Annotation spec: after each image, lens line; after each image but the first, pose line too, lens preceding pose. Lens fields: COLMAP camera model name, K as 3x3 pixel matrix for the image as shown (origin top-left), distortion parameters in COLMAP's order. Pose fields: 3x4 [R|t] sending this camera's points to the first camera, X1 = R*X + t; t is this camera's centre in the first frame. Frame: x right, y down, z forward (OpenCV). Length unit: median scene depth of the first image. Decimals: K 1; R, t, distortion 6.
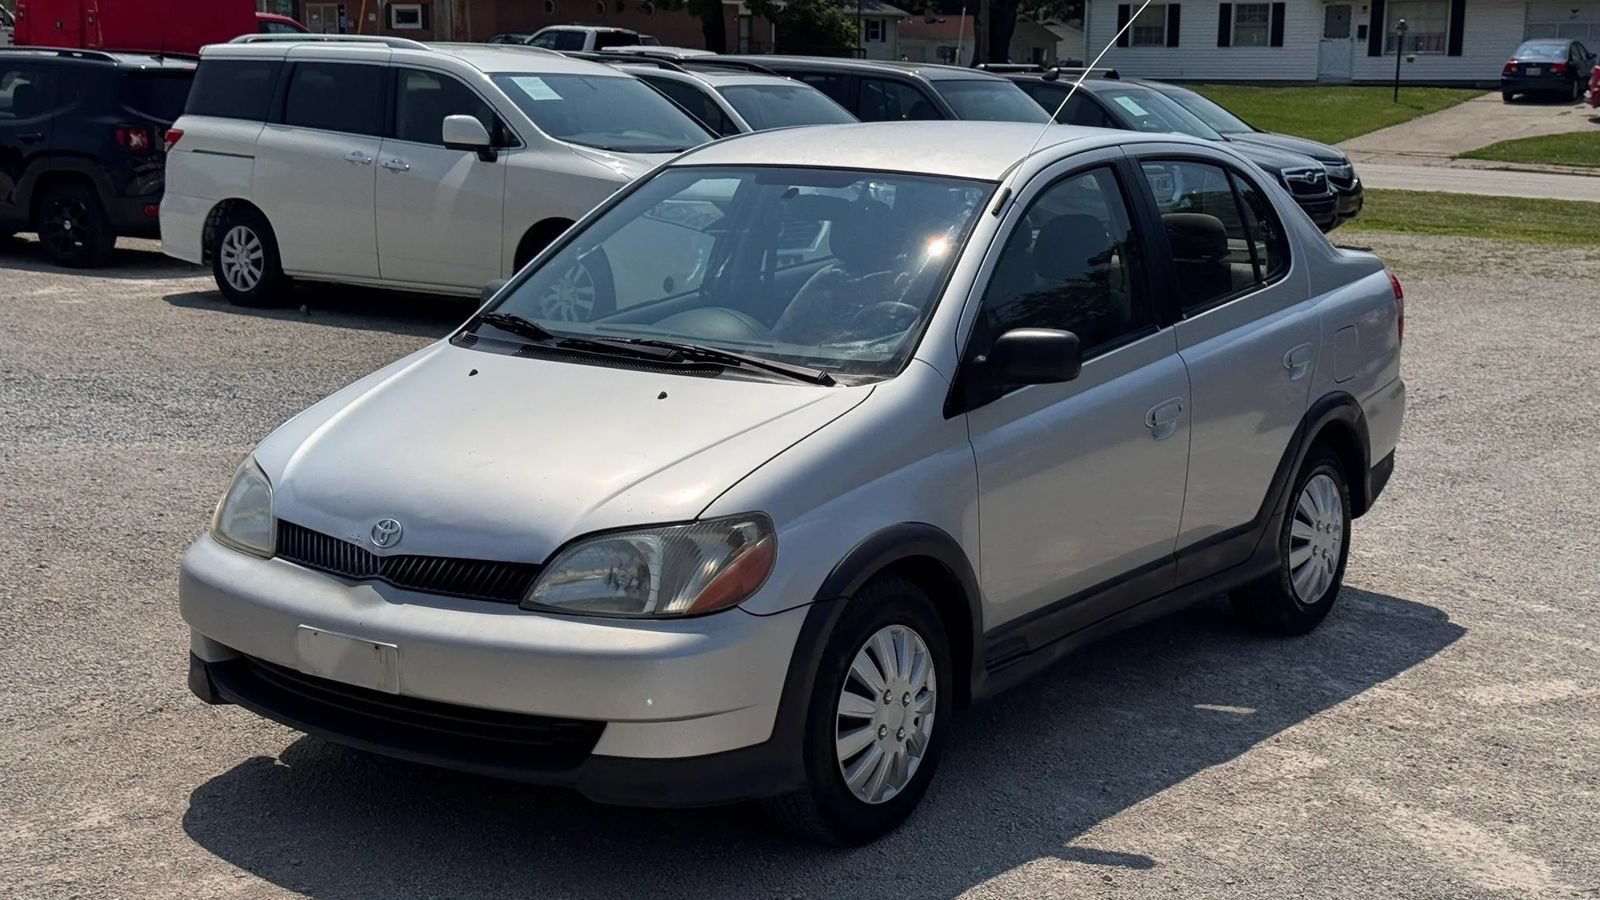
lens RADIAL K [[2222.9, 0, 795.2], [0, 2222.9, 454.2], [0, 0, 1]] dist [0.127918, 0.000000]
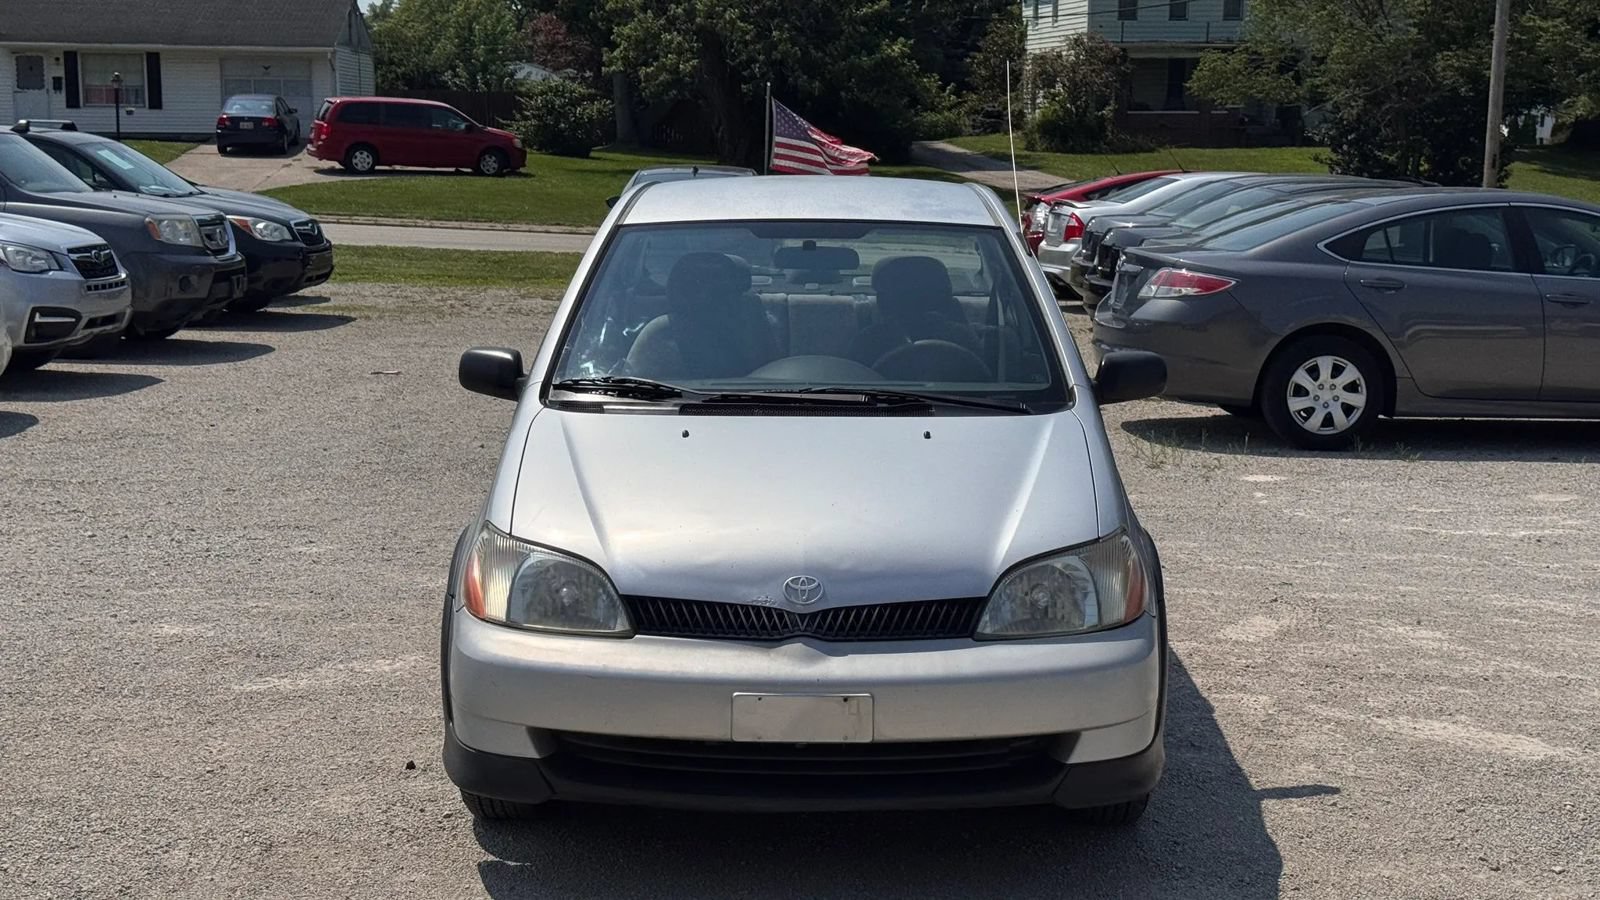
lens RADIAL K [[2222.9, 0, 791.5], [0, 2222.9, 445.7], [0, 0, 1]] dist [0.127918, 0.000000]
pose [[0.829052, -0.089567, 0.551951, -0.157859], [0.103936, 0.994570, 0.005276, -0.007676], [-0.549427, 0.052993, 0.833860, 0.033287]]
